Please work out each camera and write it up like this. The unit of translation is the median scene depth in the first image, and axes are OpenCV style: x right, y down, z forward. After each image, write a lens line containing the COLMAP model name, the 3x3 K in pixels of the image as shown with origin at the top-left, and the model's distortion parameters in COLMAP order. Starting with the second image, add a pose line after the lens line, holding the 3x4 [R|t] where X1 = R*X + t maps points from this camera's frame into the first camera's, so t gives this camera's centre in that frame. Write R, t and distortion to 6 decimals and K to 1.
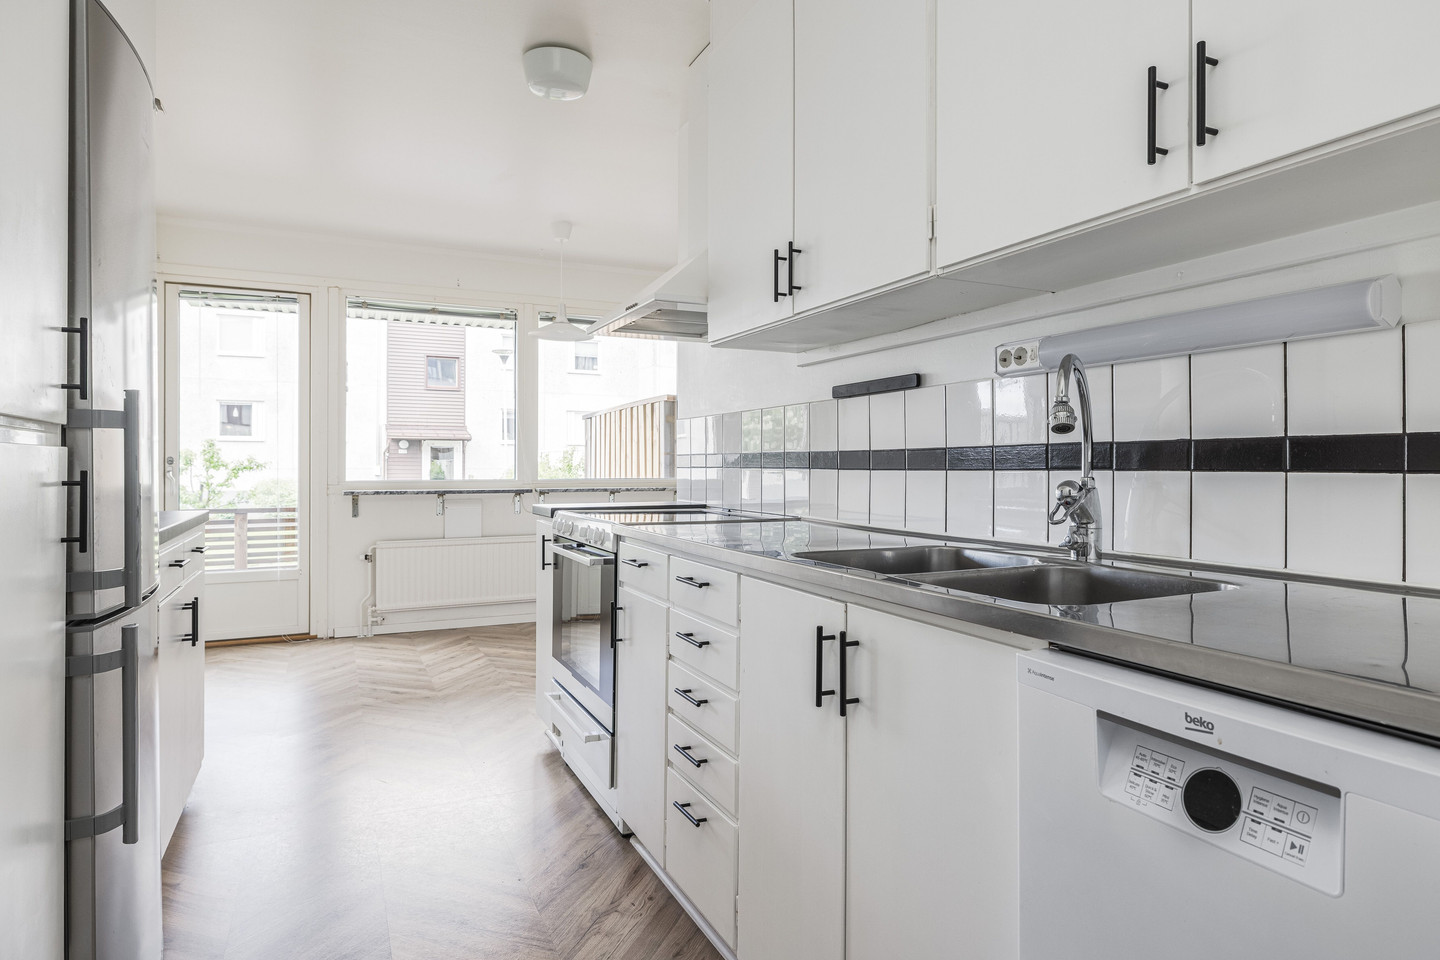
lens RADIAL K [[823.2, 0, 716.7], [0, 823.2, 460.1], [0, 0, 1]] dist [0.005599, -0.002988]
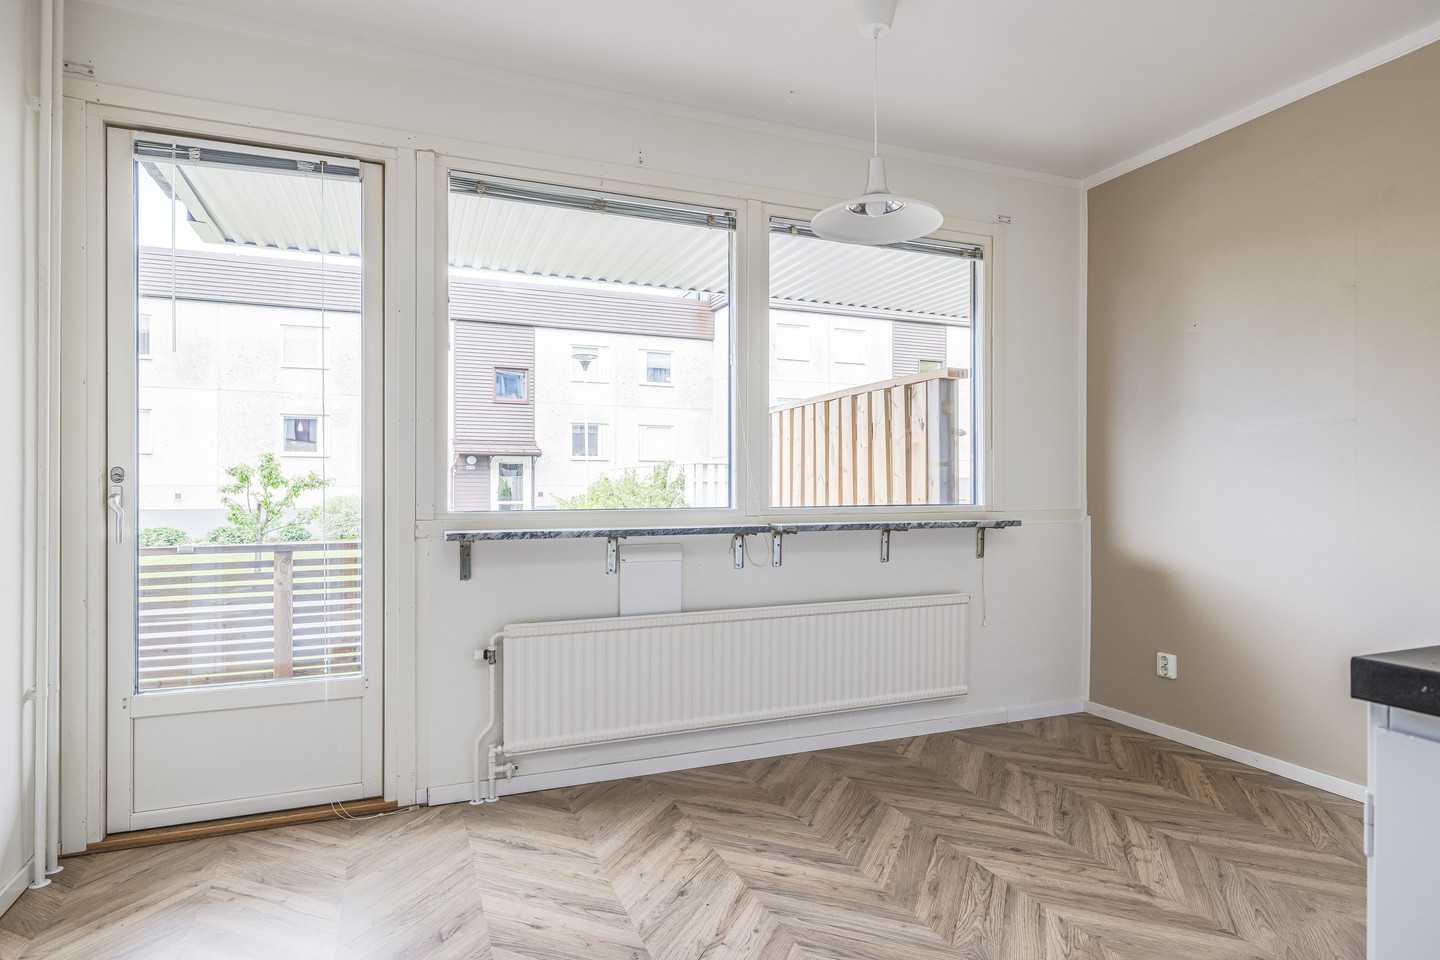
lens RADIAL K [[802.8, 0, 722.1], [0, 802.8, 482.6], [0, 0, 1]] dist [0.000584, 0.000586]
pose [[0.998727, 0.000150, -0.050436, -0.193675], [0.000198, 0.999976, 0.006893, 0.001735], [0.050436, -0.006894, 0.998704, 0.384098]]
